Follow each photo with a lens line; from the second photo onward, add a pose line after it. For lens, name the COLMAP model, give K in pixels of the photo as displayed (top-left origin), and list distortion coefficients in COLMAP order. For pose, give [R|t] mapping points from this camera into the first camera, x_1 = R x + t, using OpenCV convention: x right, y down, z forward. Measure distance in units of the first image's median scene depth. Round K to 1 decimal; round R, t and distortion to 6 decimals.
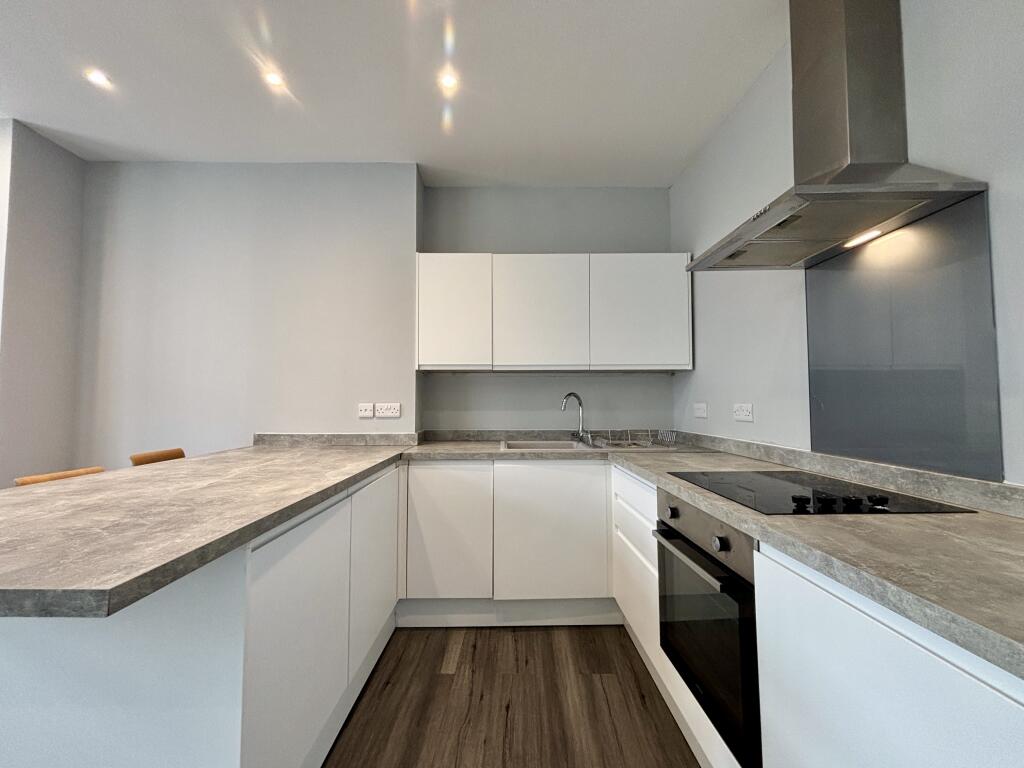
lens RADIAL K [[411.8, 0, 511.0], [0, 411.8, 384.5], [0, 0, 1]] dist [0.003937, -0.000046]
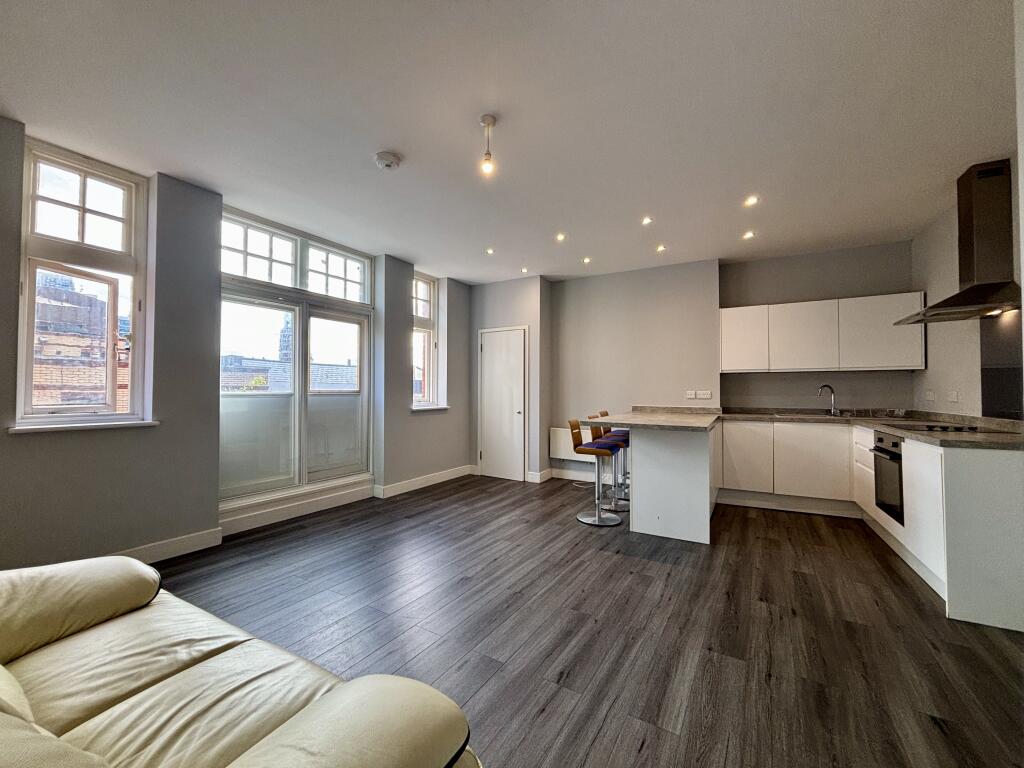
lens RADIAL K [[411.8, 0, 511.0], [0, 411.8, 385.2], [0, 0, 1]] dist [0.003937, -0.000046]
pose [[0.868892, -0.006379, -0.494961, -0.138883], [0.020680, 0.999512, 0.023421, -0.047737], [0.494570, -0.030586, 0.868599, -1.142847]]
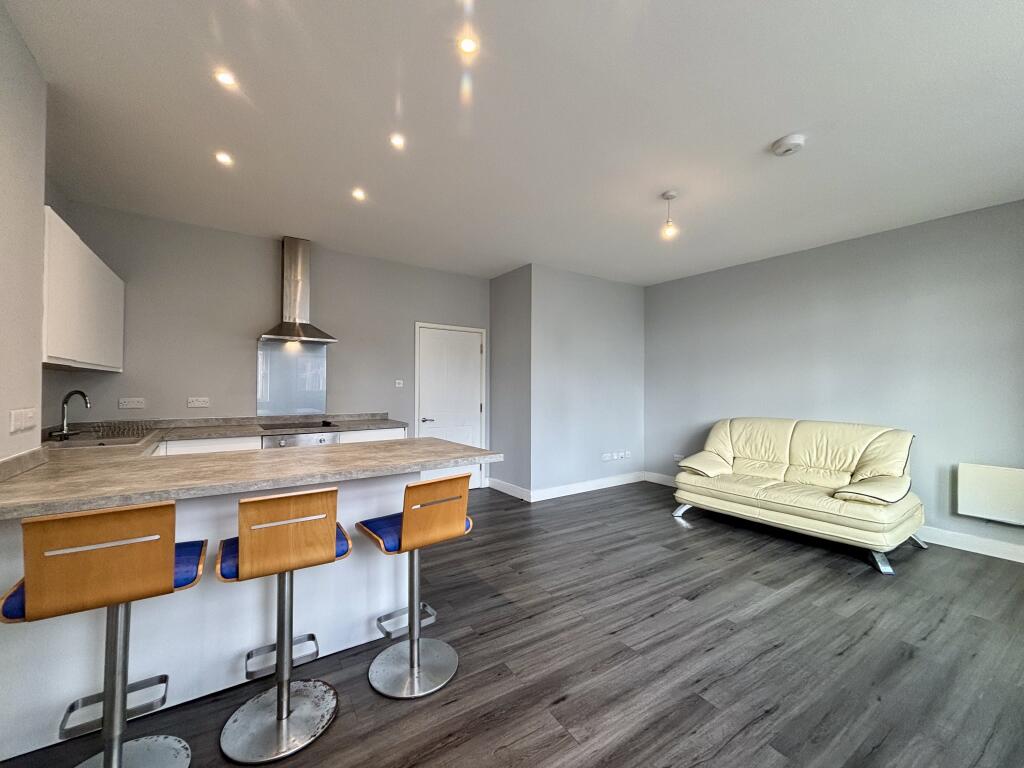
lens RADIAL K [[411.8, 0, 514.0], [0, 411.8, 385.2], [0, 0, 1]] dist [0.003937, -0.000046]
pose [[-0.565801, 0.003194, 0.824536, -1.428760], [-0.041037, 0.998644, -0.032029, -0.004769], [-0.823520, -0.051958, -0.564903, 0.762123]]
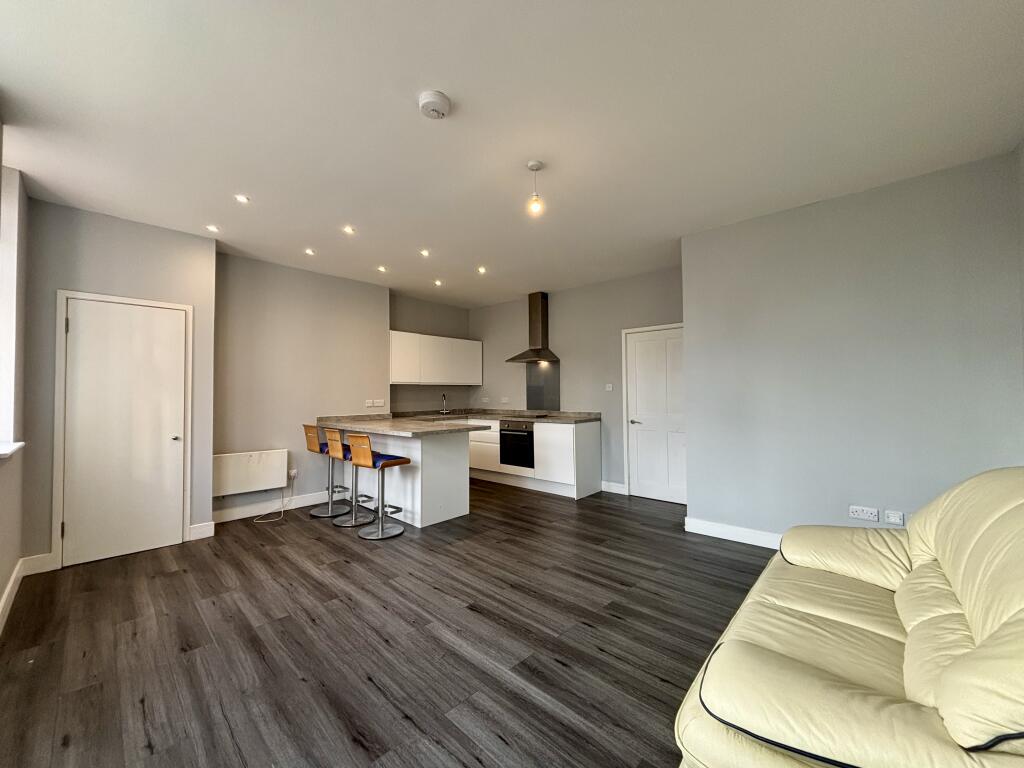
lens RADIAL K [[411.8, 0, 507.4], [0, 411.8, 387.1], [0, 0, 1]] dist [0.003937, -0.000046]
pose [[0.680128, 0.004958, 0.733077, -1.501913], [-0.024175, 0.999585, 0.015669, -0.075782], [-0.732695, -0.028379, 0.679965, -1.007184]]
